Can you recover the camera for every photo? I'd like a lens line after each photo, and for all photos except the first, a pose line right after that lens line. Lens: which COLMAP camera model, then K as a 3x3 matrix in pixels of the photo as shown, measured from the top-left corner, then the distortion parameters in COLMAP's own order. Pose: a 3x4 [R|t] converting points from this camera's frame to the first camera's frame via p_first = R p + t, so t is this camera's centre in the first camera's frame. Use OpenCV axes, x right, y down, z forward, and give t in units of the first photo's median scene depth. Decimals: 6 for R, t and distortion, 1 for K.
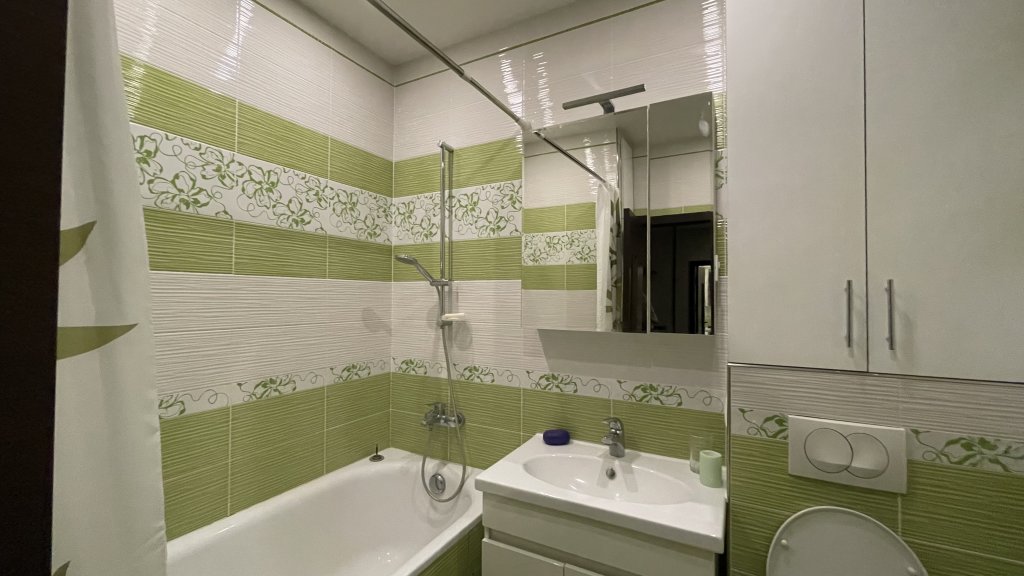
lens RADIAL K [[403.3, 0, 512.0], [0, 403.3, 288.0], [0, 0, 1]] dist [-0.001190, -0.000076]
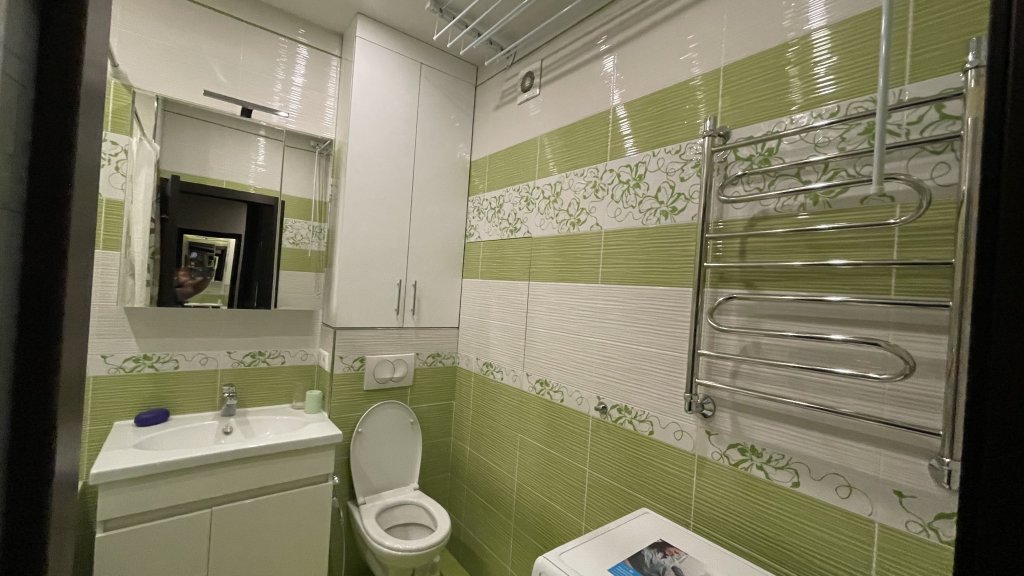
lens RADIAL K [[403.3, 0, 512.0], [0, 403.3, 288.0], [0, 0, 1]] dist [-0.001190, -0.000076]
pose [[0.377890, 0.040448, 0.924966, -0.543598], [-0.091582, 0.995779, -0.006129, -0.011947], [-0.921310, -0.082394, 0.379999, -0.151632]]
